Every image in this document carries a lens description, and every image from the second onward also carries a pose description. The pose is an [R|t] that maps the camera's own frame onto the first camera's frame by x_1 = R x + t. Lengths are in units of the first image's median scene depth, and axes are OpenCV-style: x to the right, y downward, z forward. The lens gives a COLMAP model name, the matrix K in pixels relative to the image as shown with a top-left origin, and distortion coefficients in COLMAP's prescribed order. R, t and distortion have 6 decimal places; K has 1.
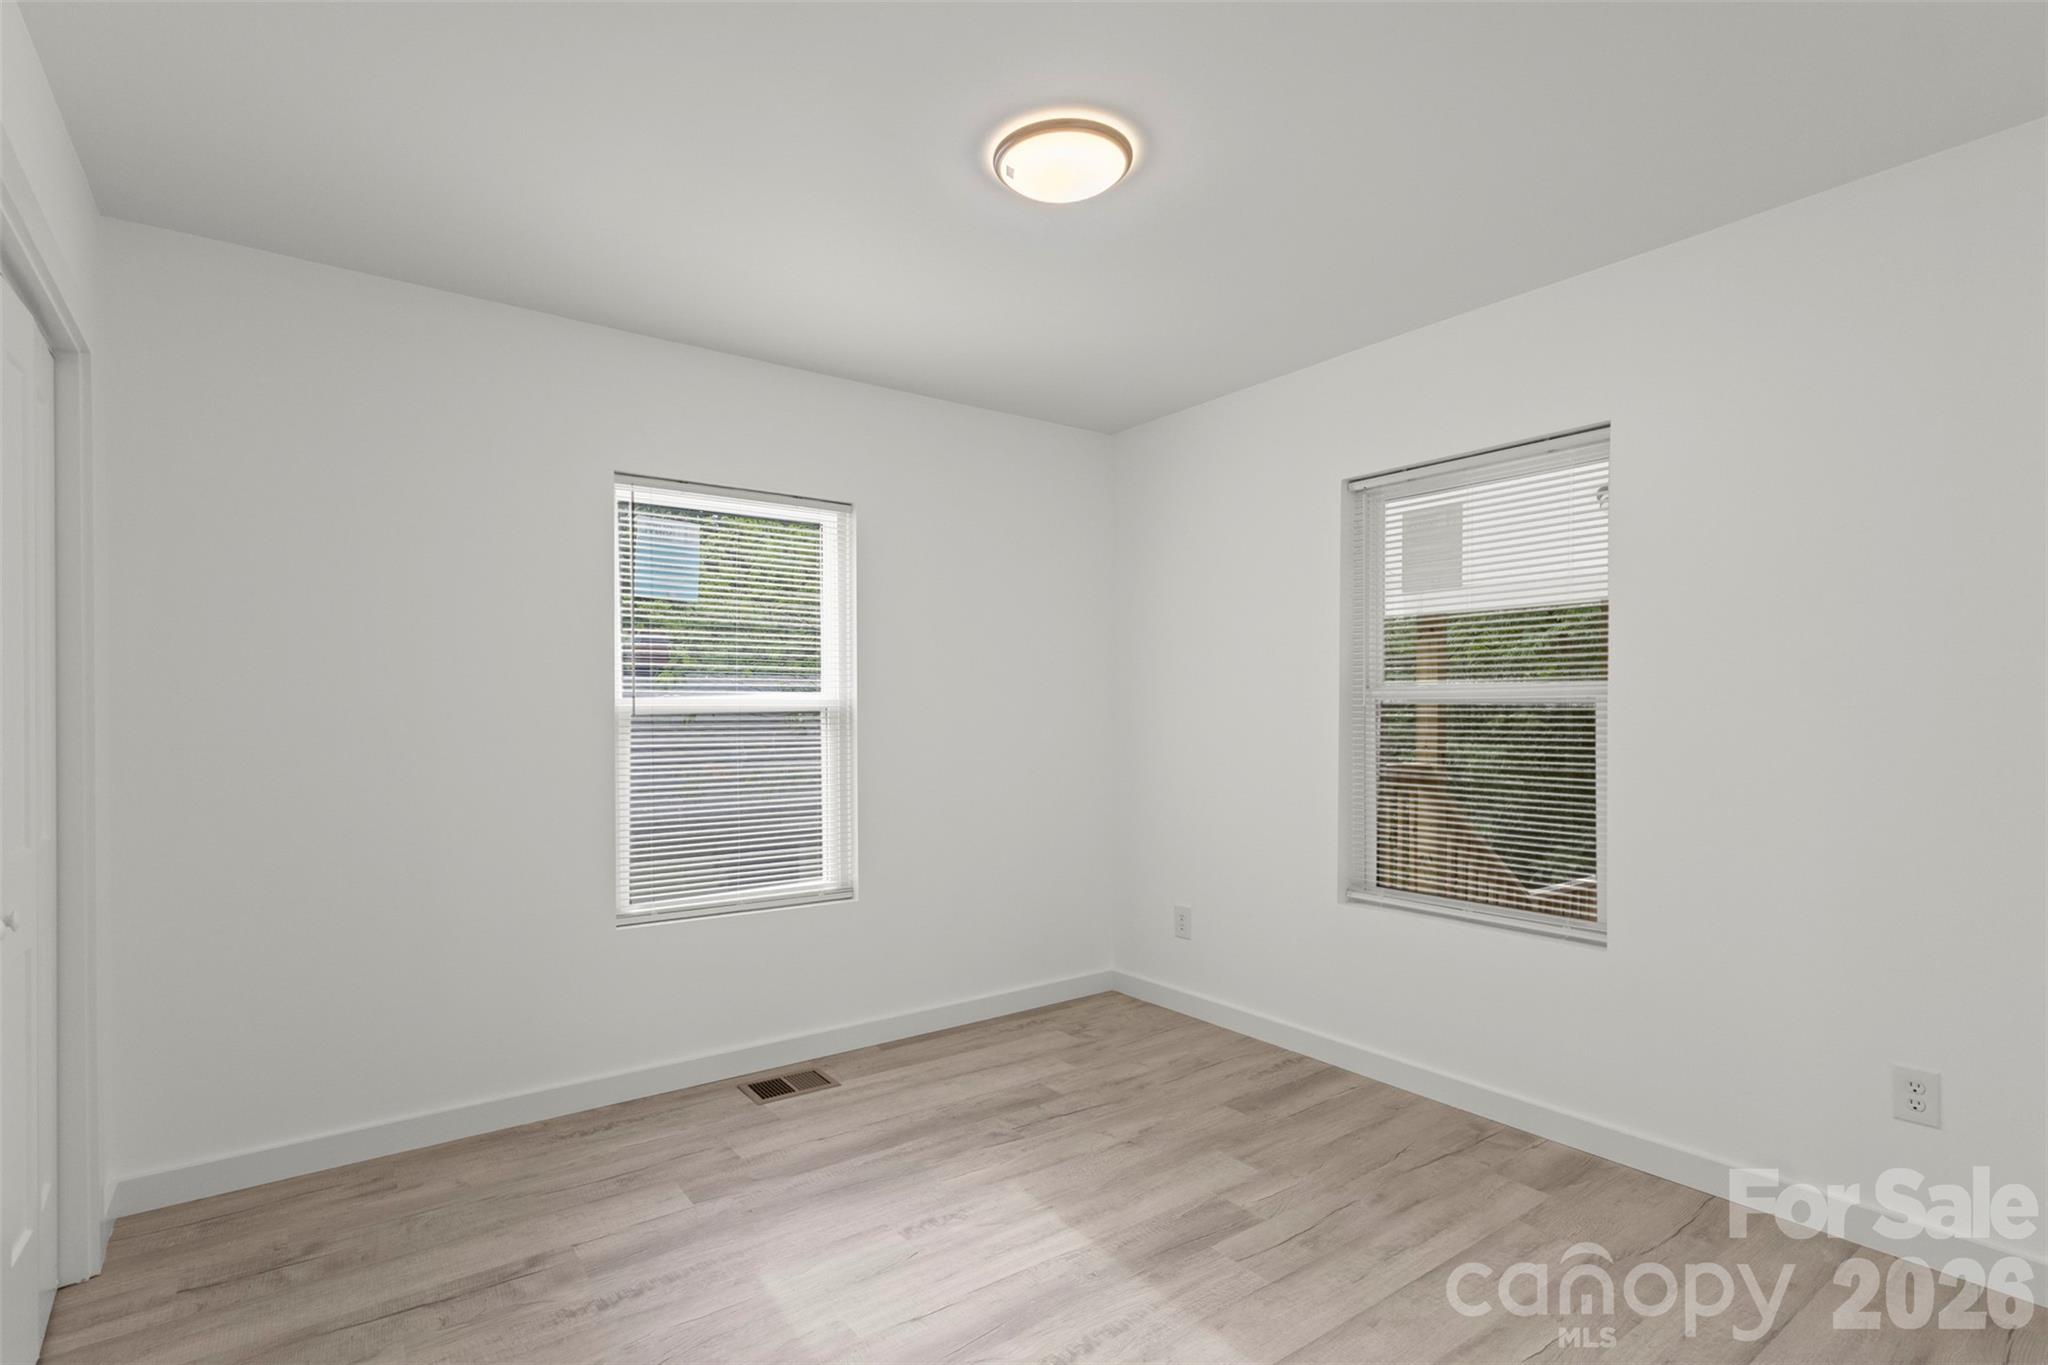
lens RADIAL K [[950.1, 0, 1039.6], [0, 950.1, 716.2], [0, 0, 1]] dist [0.005768, -0.001098]
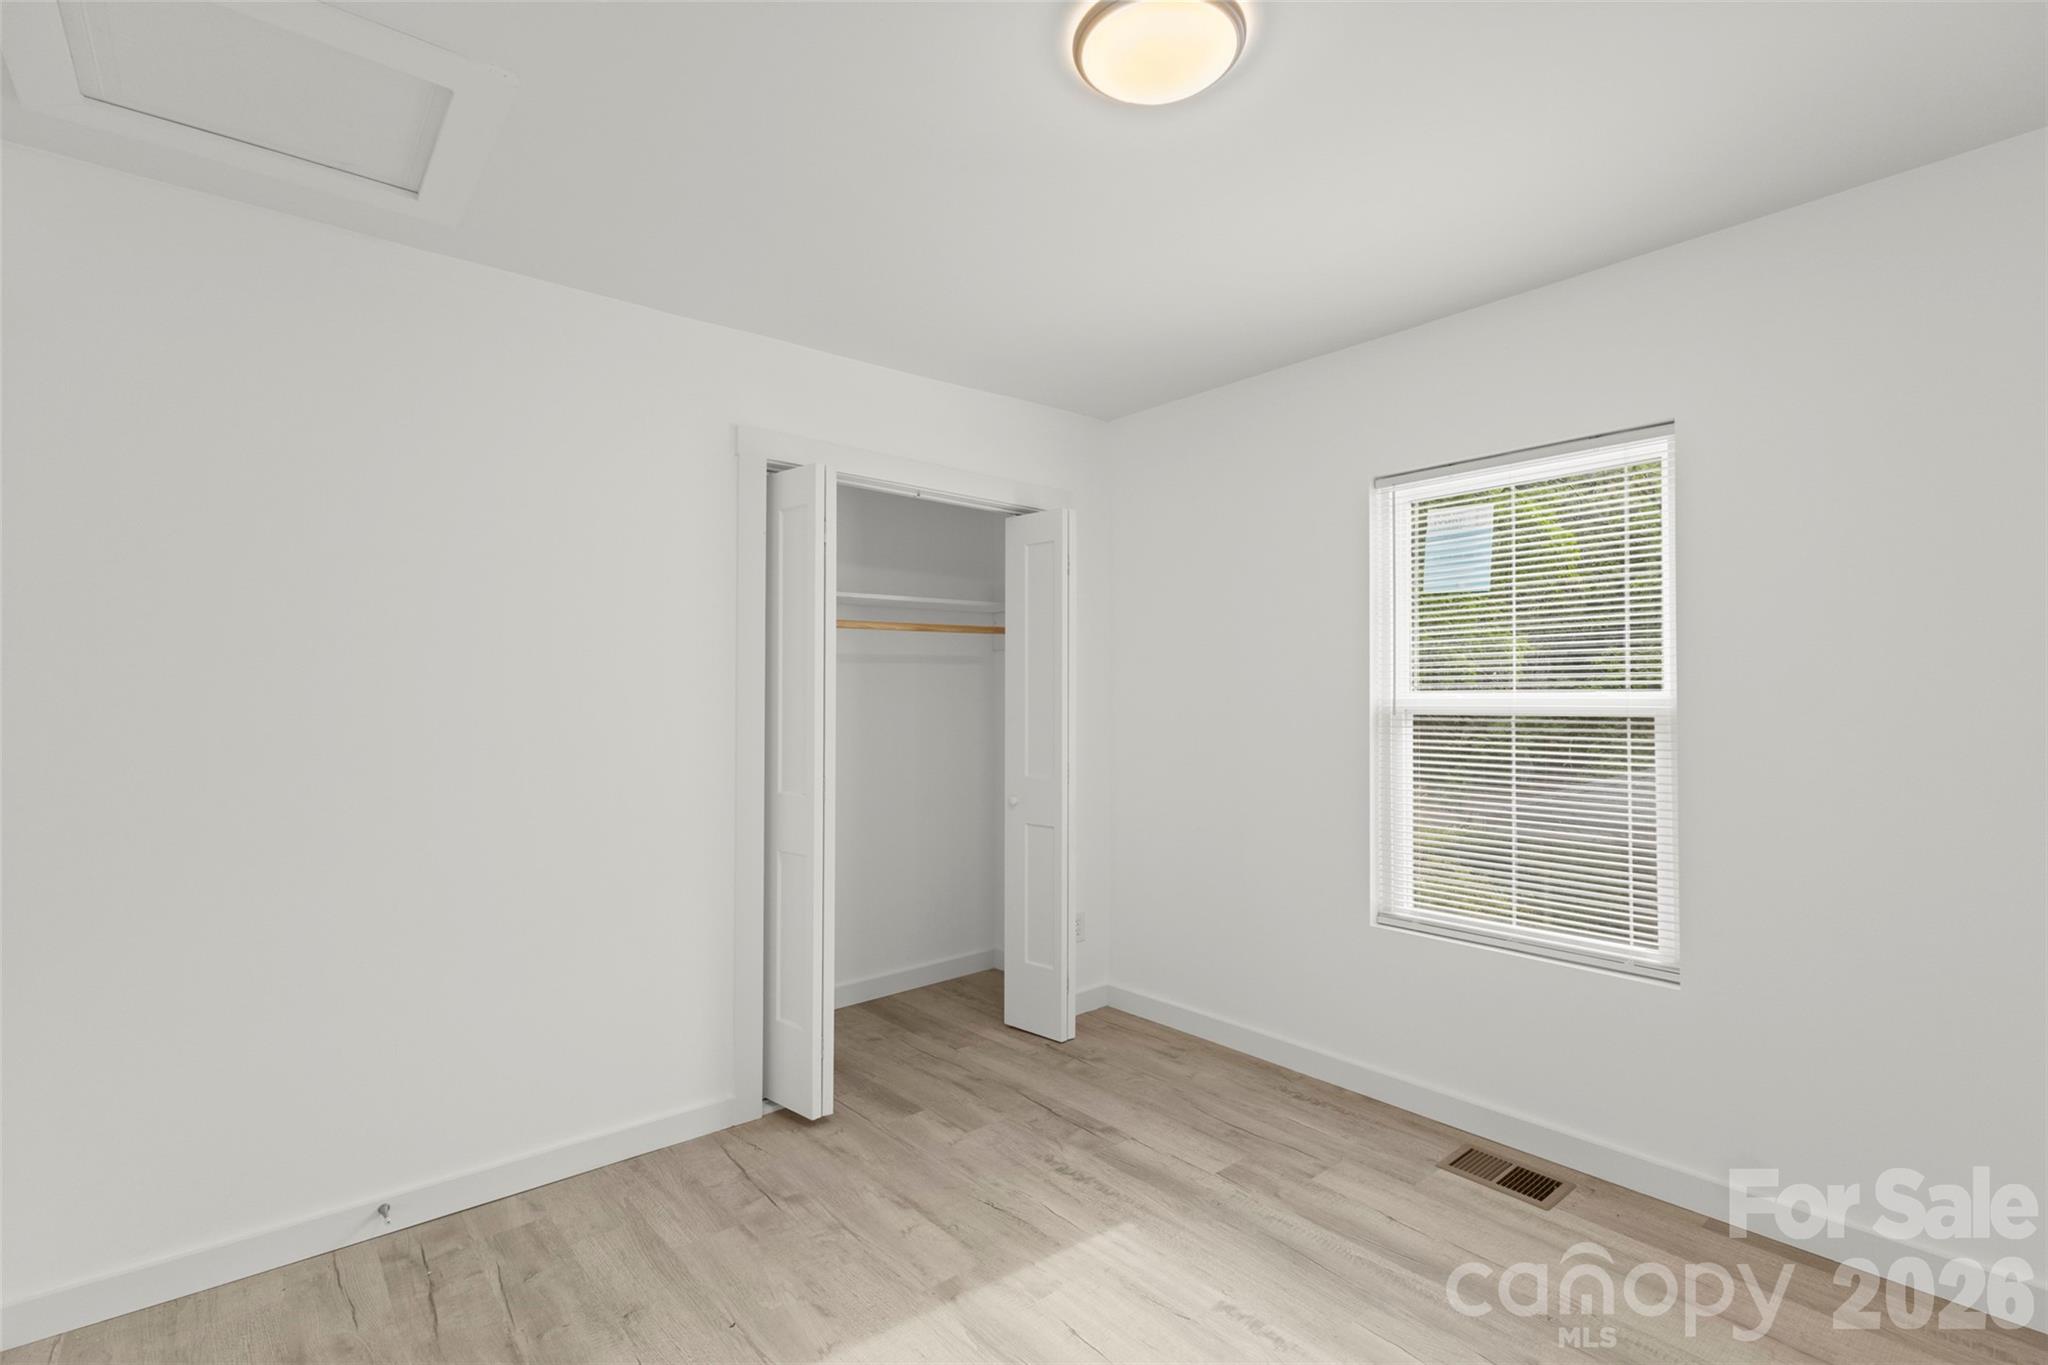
lens RADIAL K [[950.1, 0, 1027.7], [0, 950.1, 690.2], [0, 0, 1]] dist [0.005768, -0.001098]
pose [[0.080722, -0.005986, -0.996719, 0.620588], [-0.013876, 0.999878, -0.007129, -0.017304], [0.996640, 0.014405, 0.080629, 0.627427]]
